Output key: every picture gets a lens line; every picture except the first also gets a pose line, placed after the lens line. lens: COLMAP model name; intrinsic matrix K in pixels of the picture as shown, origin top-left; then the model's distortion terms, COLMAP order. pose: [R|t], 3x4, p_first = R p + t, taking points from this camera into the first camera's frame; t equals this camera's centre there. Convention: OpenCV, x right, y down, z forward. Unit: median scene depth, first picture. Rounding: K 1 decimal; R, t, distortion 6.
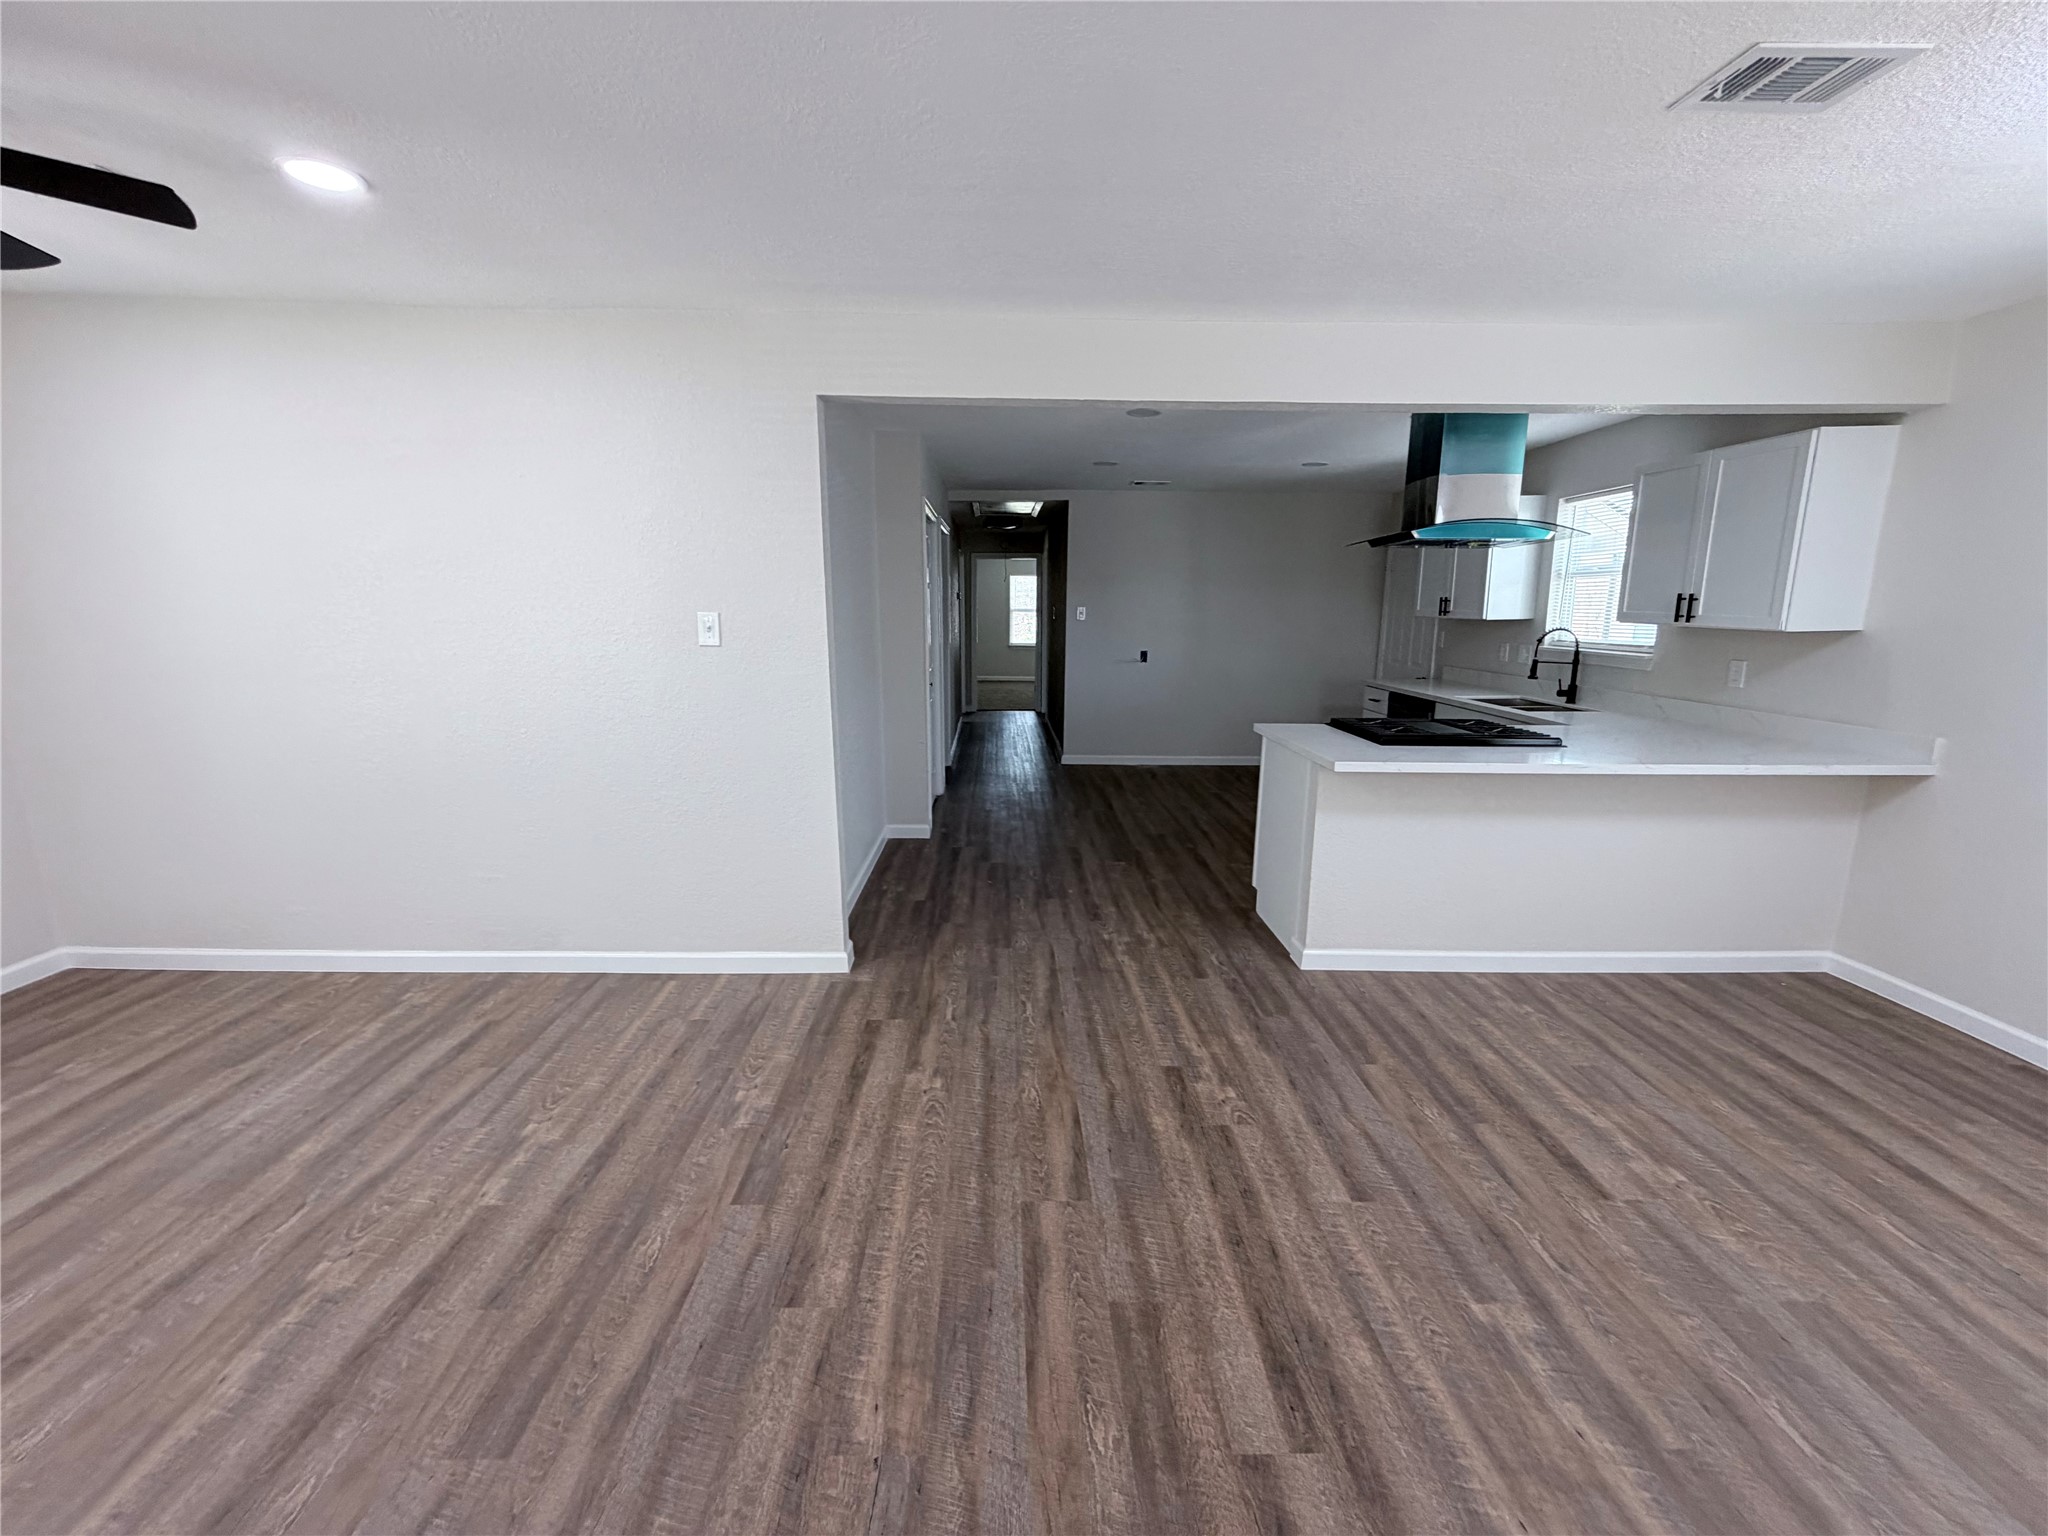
lens RADIAL K [[817.0, 0, 1017.2], [0, 817.0, 764.4], [0, 0, 1]] dist [0.001648, 0.000044]
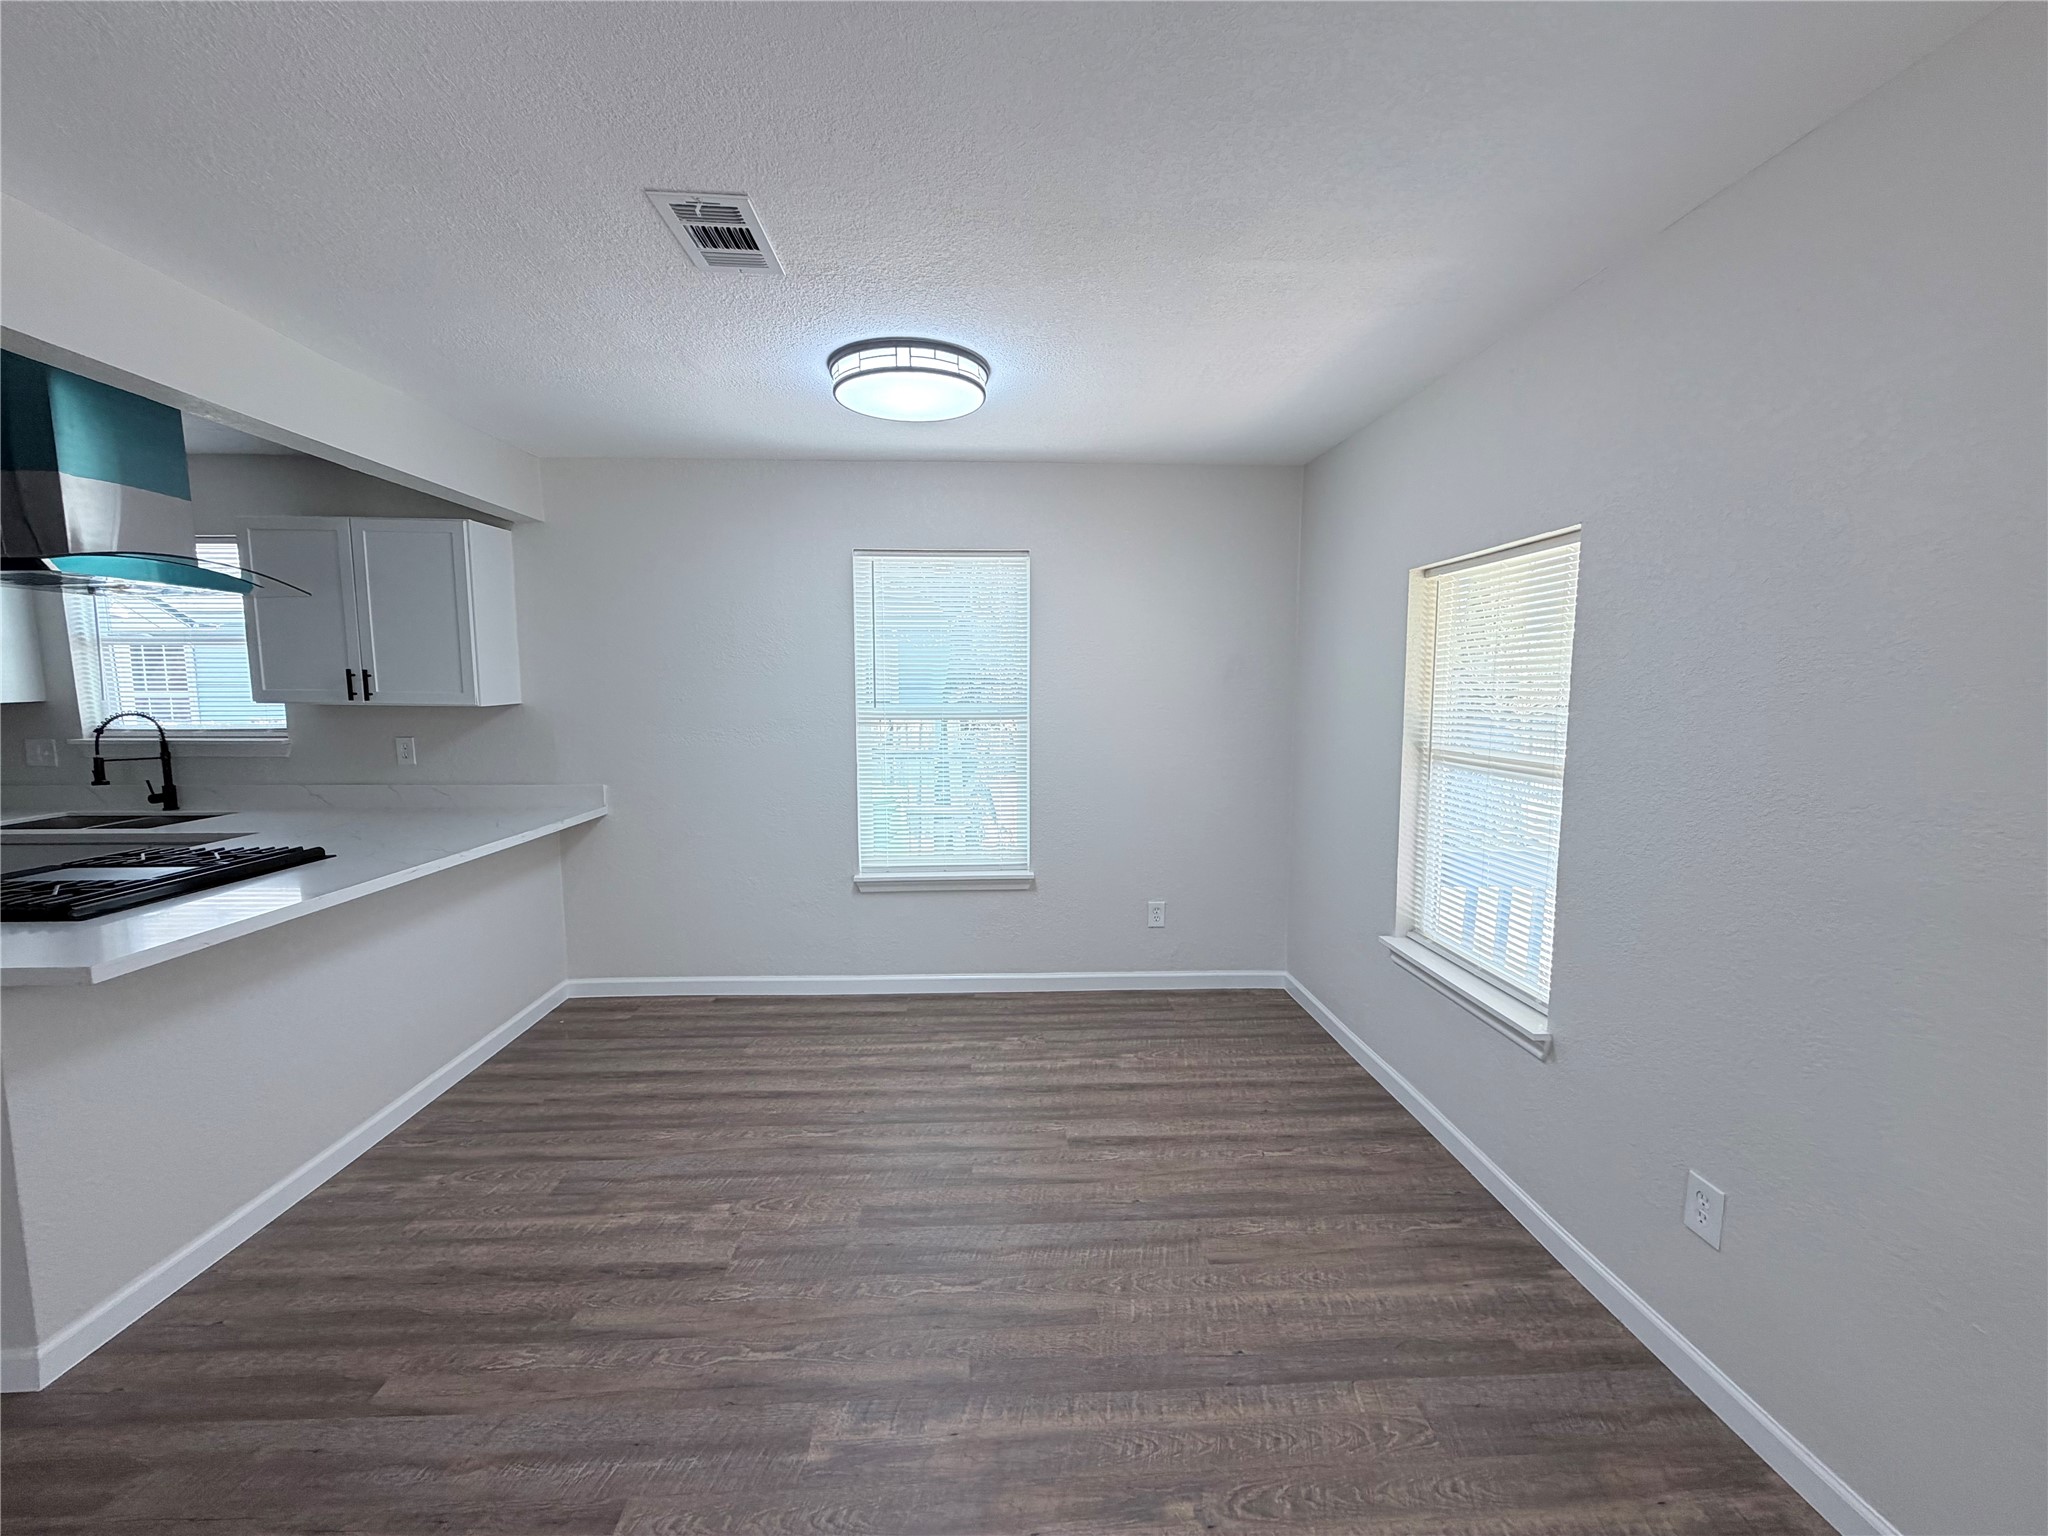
lens RADIAL K [[817.0, 0, 1017.8], [0, 817.0, 766.1], [0, 0, 1]] dist [0.001648, 0.000044]
pose [[-0.025660, -0.103797, 0.994267, -0.162808], [0.192177, 0.975531, 0.106801, -0.079242], [-0.981025, 0.193816, -0.005085, 0.403807]]
